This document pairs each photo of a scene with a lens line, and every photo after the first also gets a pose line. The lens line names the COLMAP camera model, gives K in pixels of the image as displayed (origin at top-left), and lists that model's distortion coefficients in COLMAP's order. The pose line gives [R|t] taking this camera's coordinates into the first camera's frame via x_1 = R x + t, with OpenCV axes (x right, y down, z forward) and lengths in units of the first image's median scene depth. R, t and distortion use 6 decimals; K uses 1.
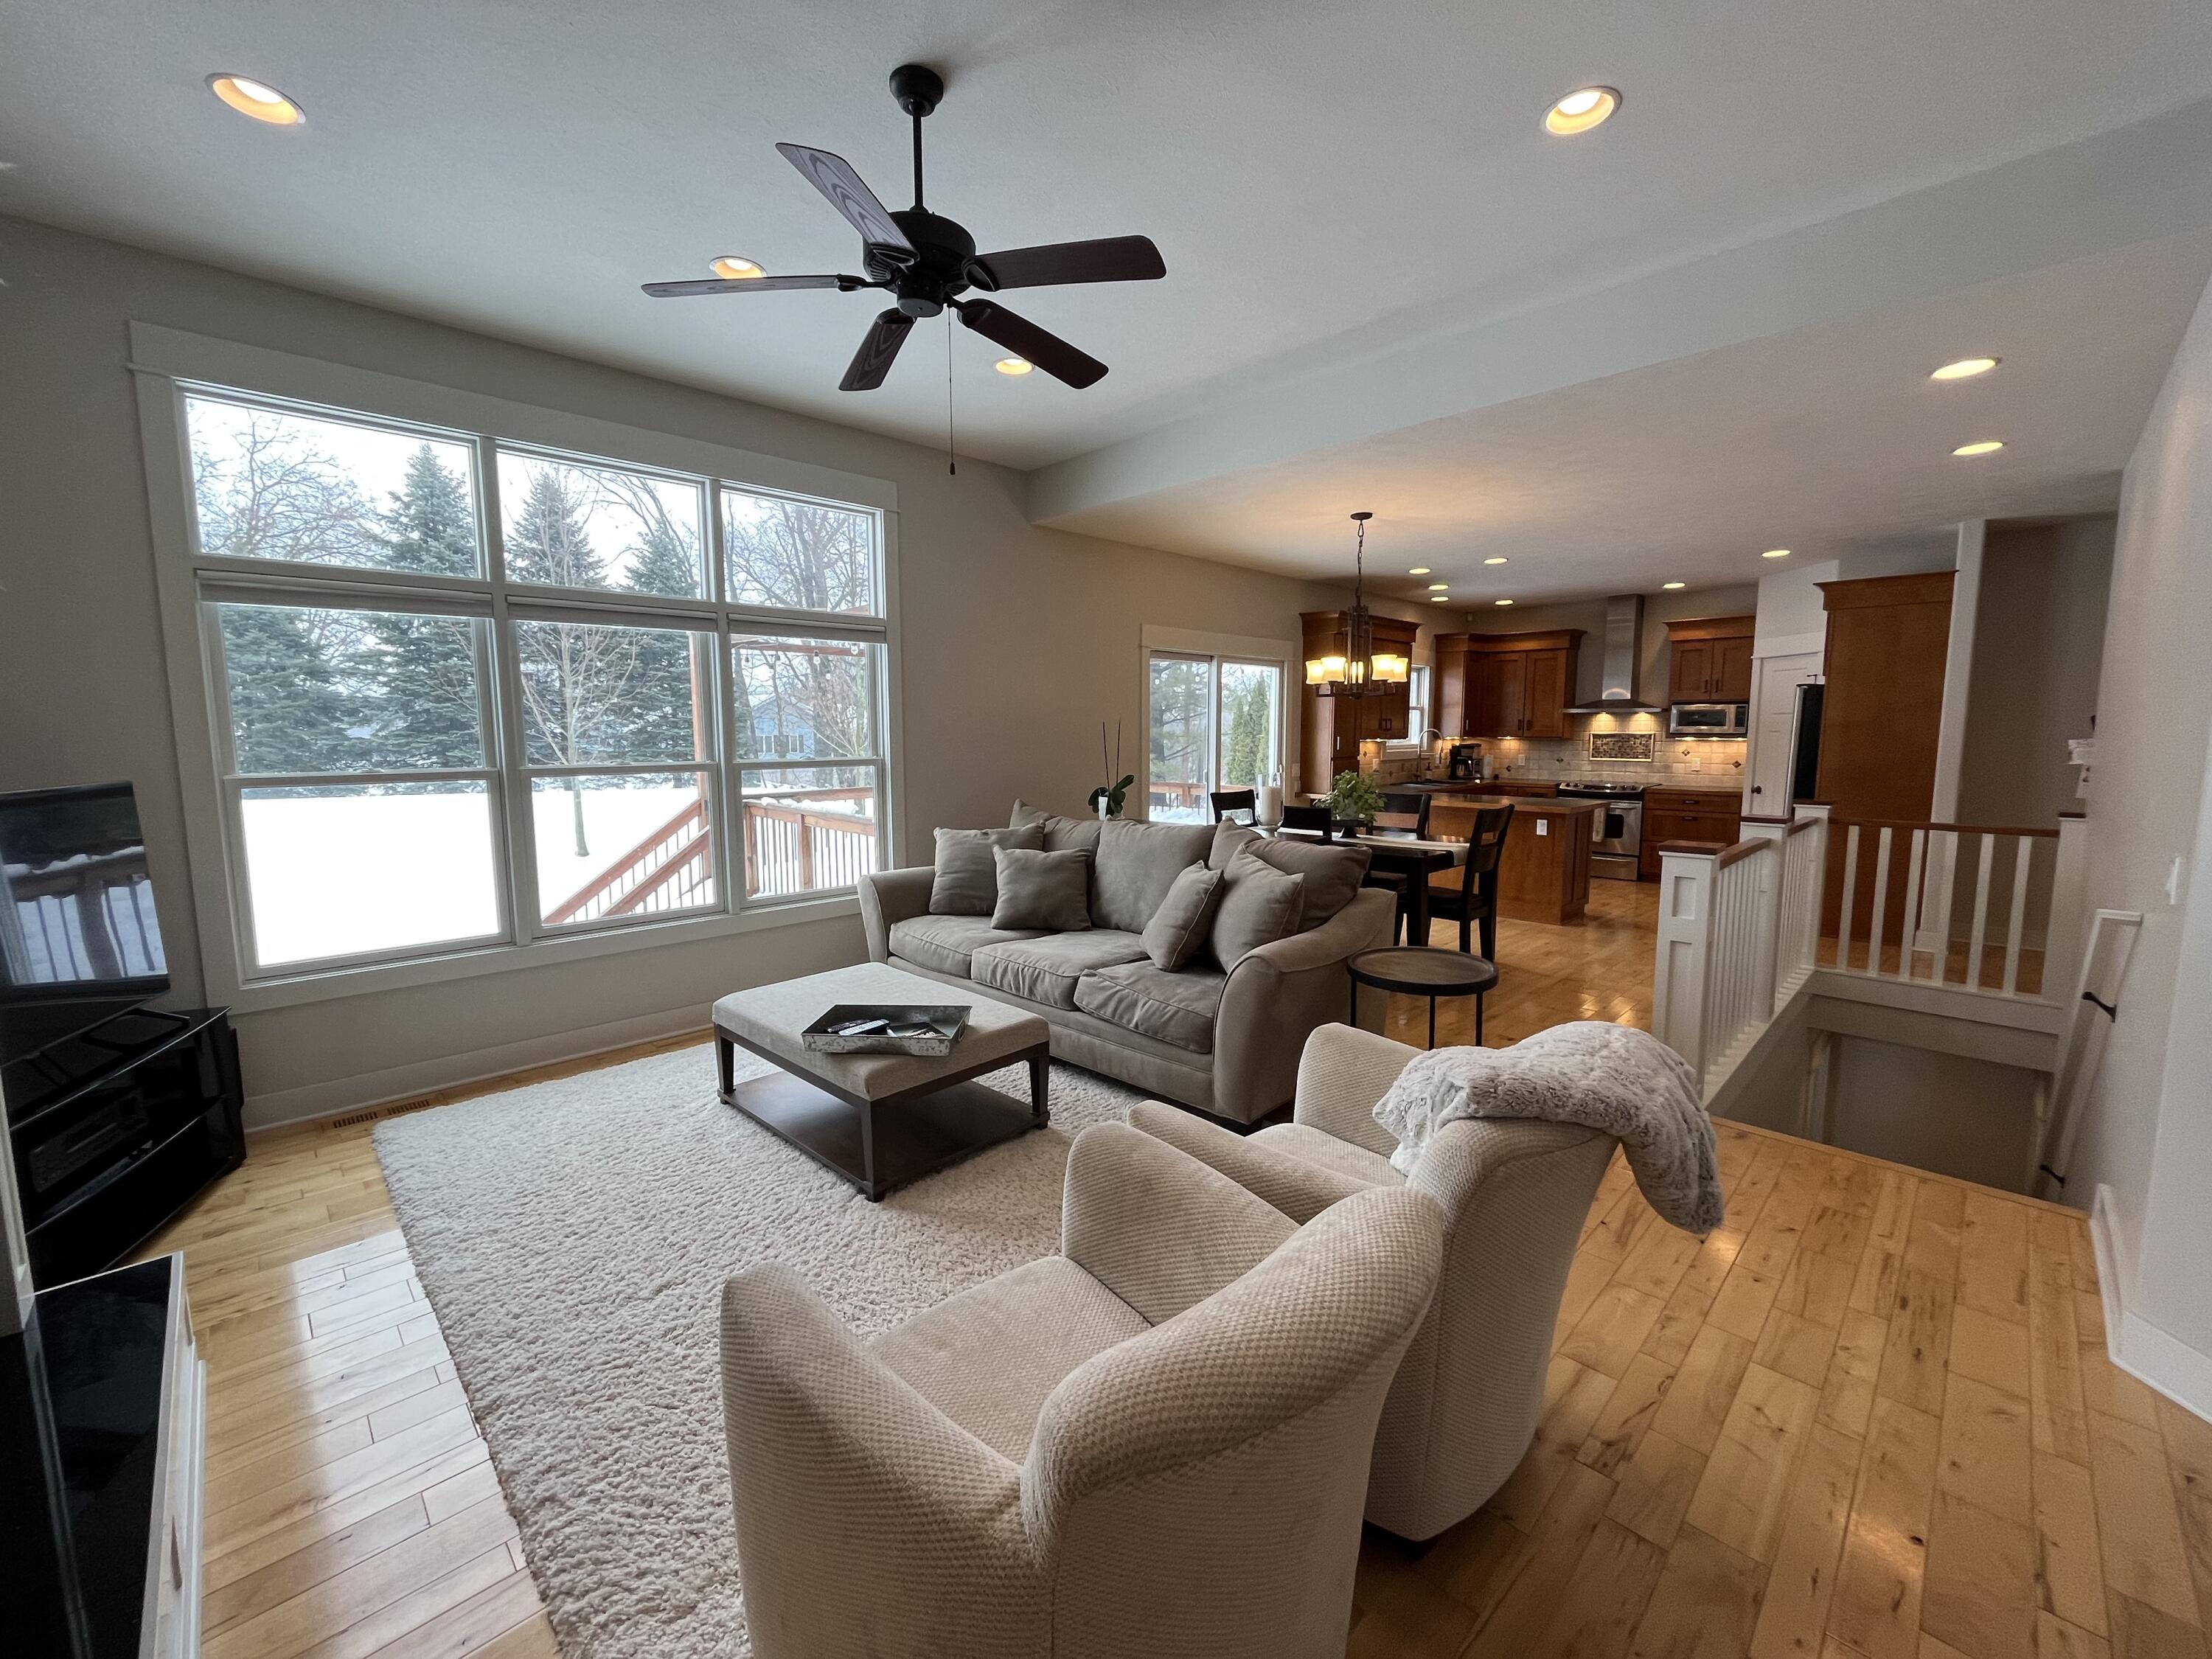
lens RADIAL K [[890.7, 0, 1095.0], [0, 890.7, 830.5], [0, 0, 1]] dist [-0.003488, 0.000678]
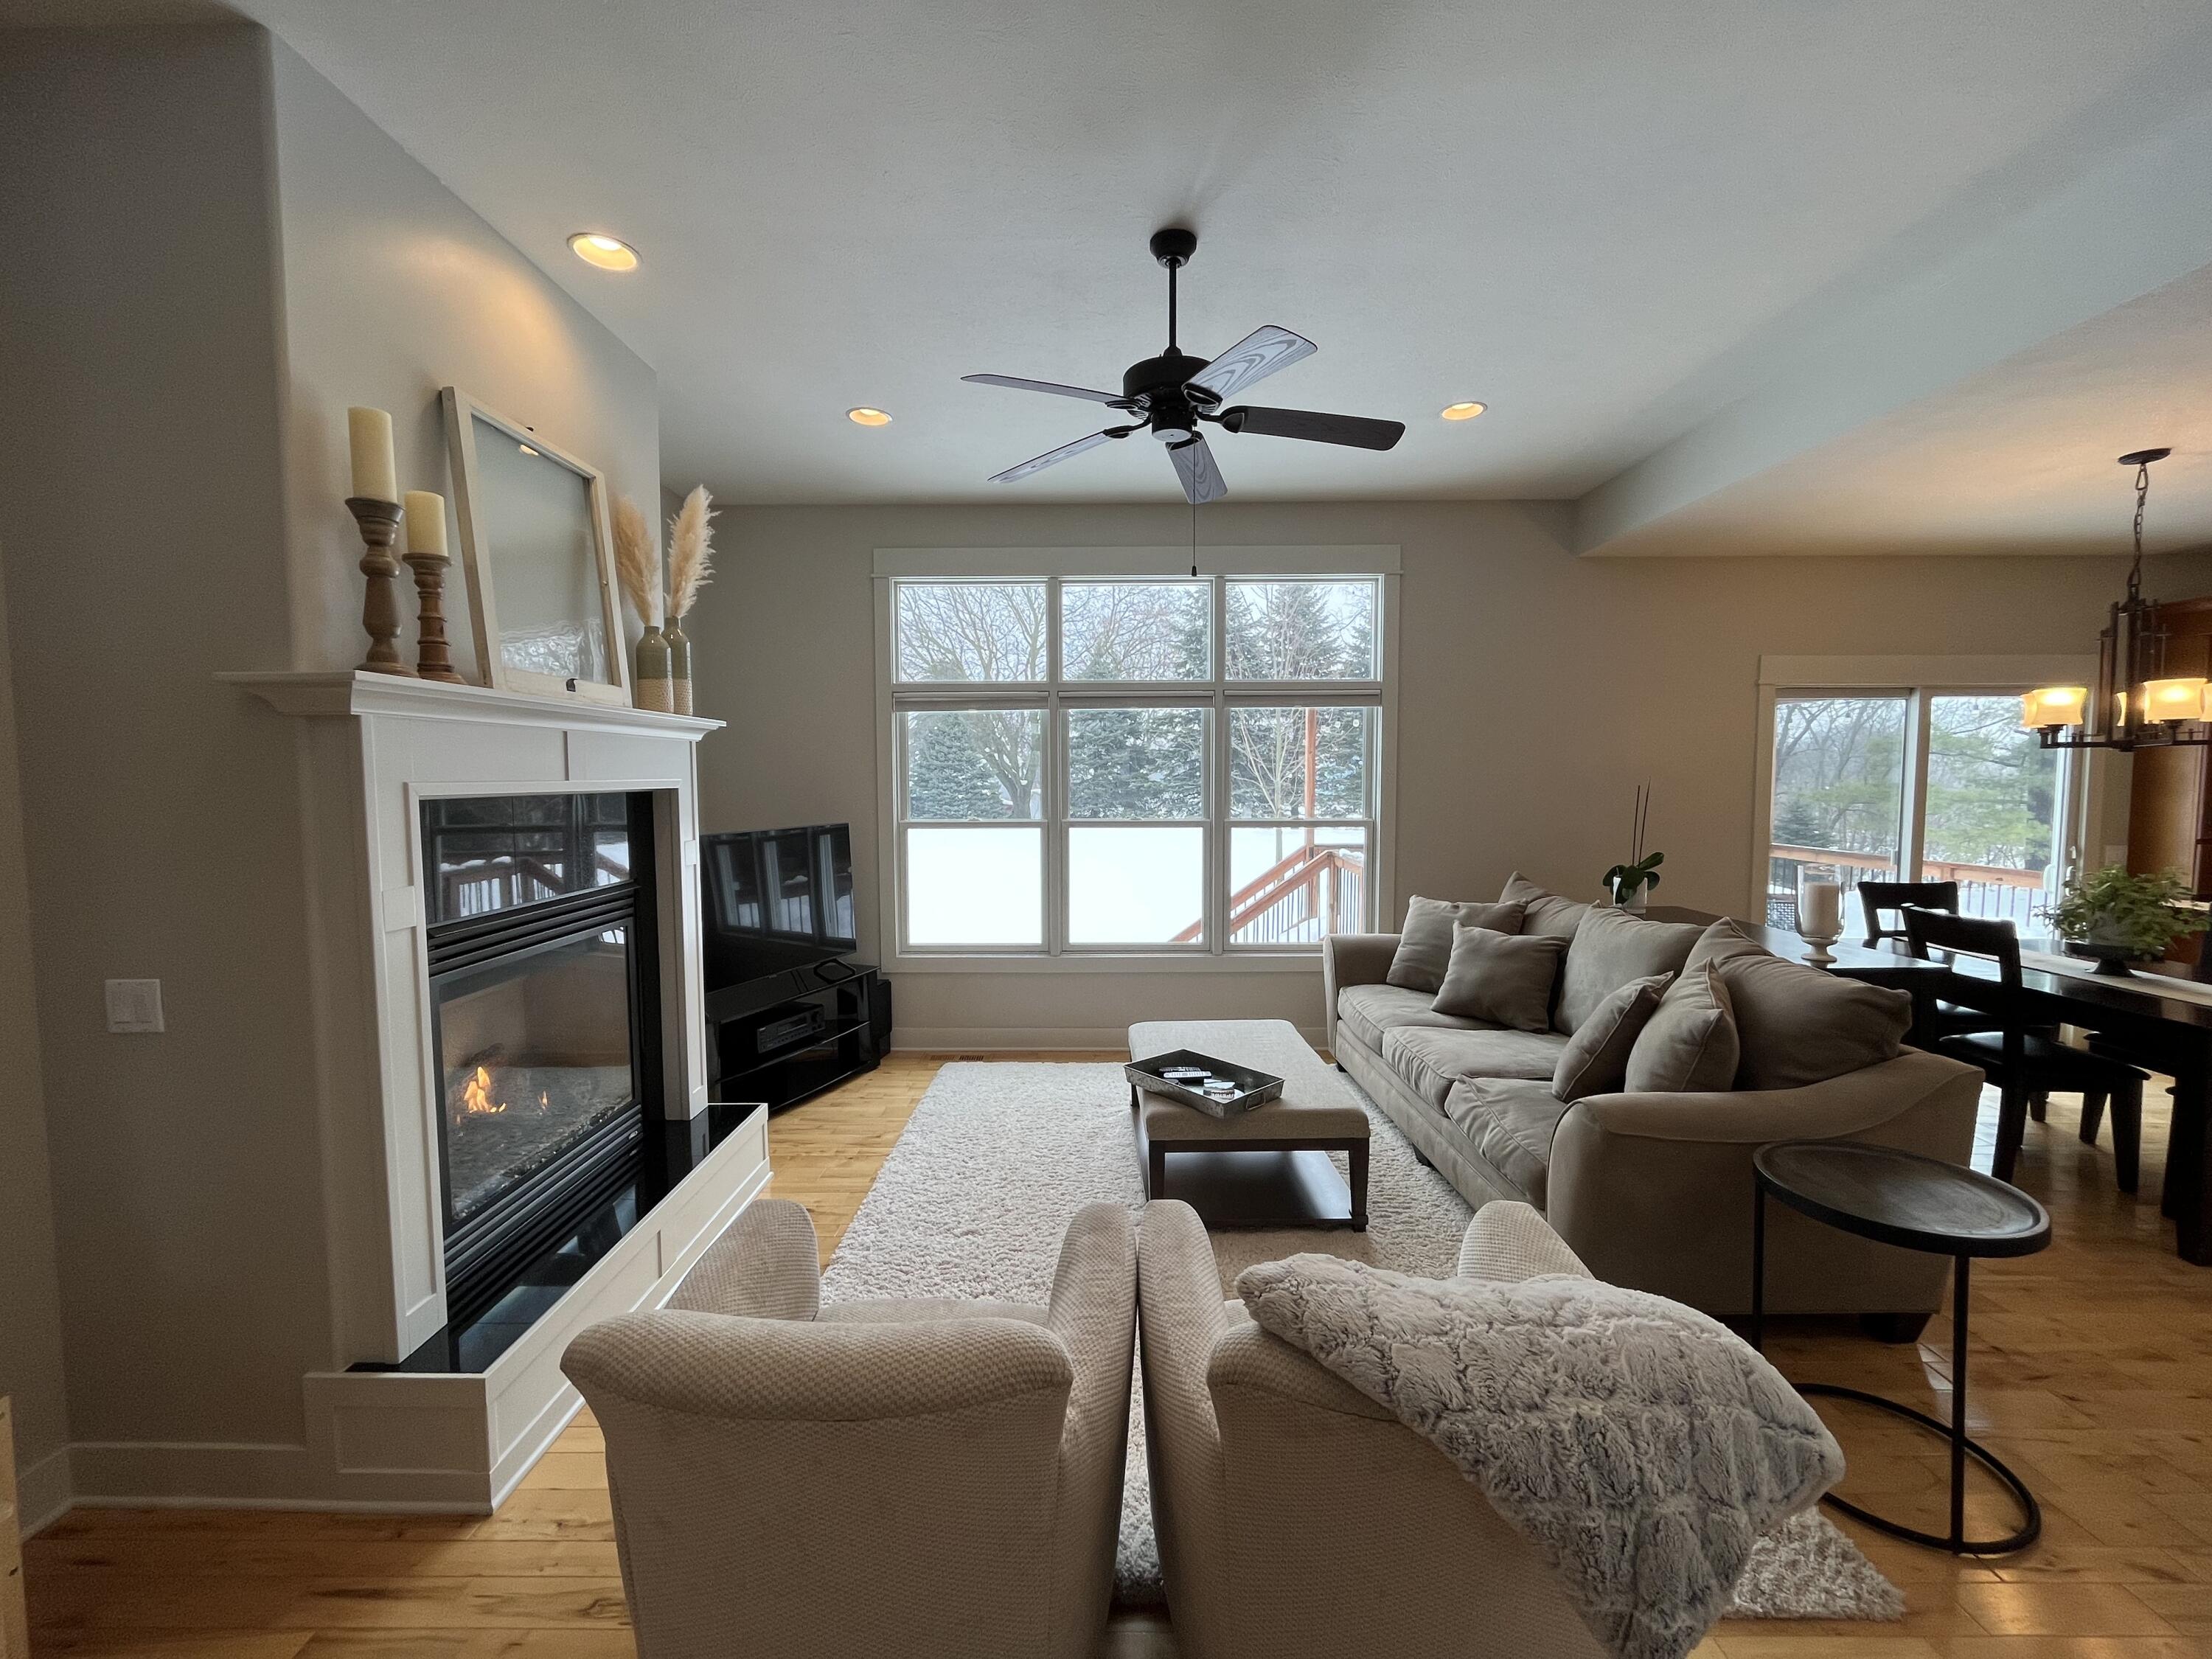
lens RADIAL K [[890.7, 0, 1101.8], [0, 890.7, 831.3], [0, 0, 1]] dist [-0.003488, 0.000678]
pose [[0.711408, 0.045844, -0.701282, 0.278848], [-0.078499, 0.996809, -0.014468, -0.034433], [0.698381, 0.065342, 0.712737, 0.088344]]
